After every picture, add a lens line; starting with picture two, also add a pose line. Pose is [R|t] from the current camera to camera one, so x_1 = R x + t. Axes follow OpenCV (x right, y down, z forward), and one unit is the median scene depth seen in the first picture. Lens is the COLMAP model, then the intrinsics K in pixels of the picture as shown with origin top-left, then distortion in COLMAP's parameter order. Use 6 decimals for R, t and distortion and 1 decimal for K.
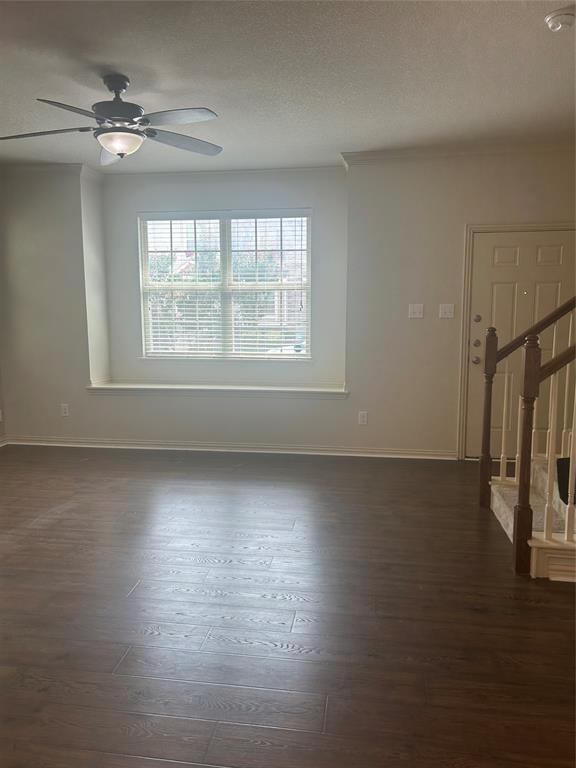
lens RADIAL K [[577.2, 0, 275.9], [0, 577.2, 385.7], [0, 0, 1]] dist [0.049628, -0.037480]
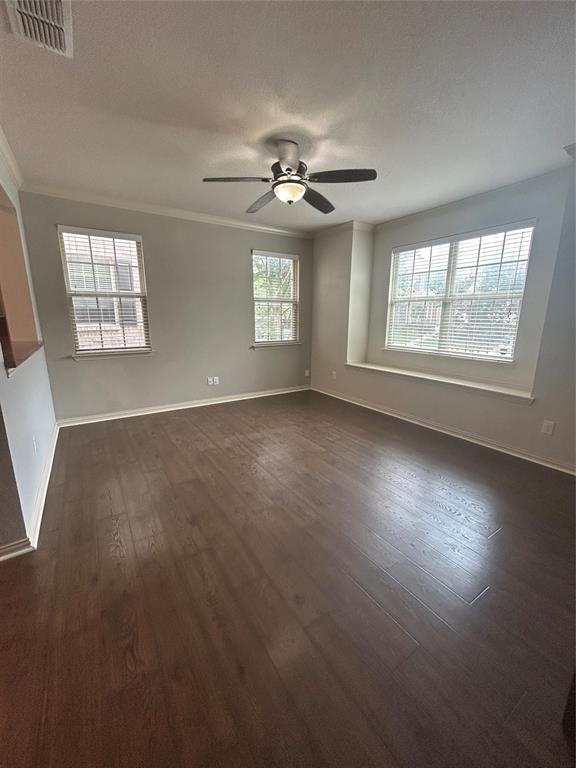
lens RADIAL K [[311.6, 0, 289.1], [0, 311.6, 383.1], [0, 0, 1]] dist [0.005766, 0.000241]
pose [[0.665013, 0.164640, -0.728458, 0.228936], [-0.111556, 0.986353, 0.121087, -0.033619], [0.738453, 0.000740, 0.674305, 0.309831]]
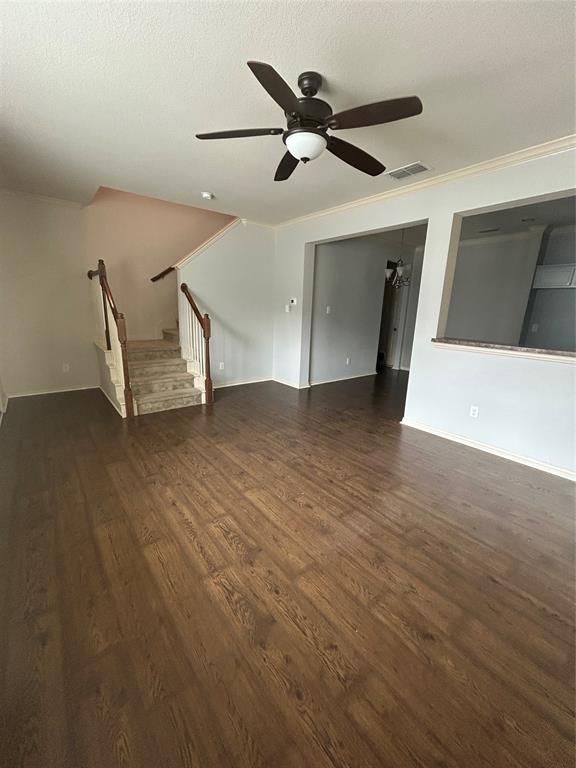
lens RADIAL K [[311.6, 0, 289.1], [0, 311.6, 383.1], [0, 0, 1]] dist [0.005766, 0.000241]
pose [[-0.735954, -0.182895, 0.651860, -0.441130], [0.067865, 0.938043, 0.339809, -0.132004], [-0.673622, 0.294322, -0.677944, 0.973768]]
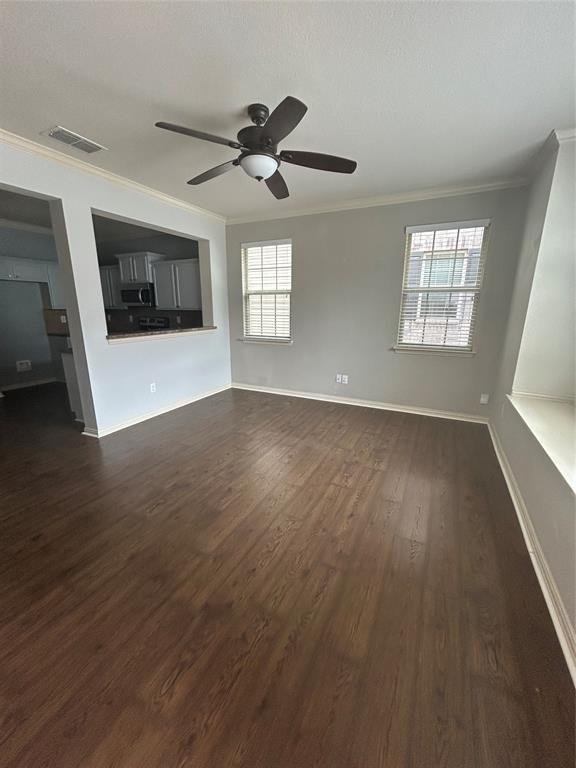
lens RADIAL K [[311.6, 0, 289.1], [0, 311.6, 383.1], [0, 0, 1]] dist [0.005766, 0.000241]
pose [[-0.300752, 0.231464, -0.925188, 0.263884], [-0.139598, 0.948968, 0.282793, -0.117383], [0.943430, 0.214205, -0.253092, 0.834256]]
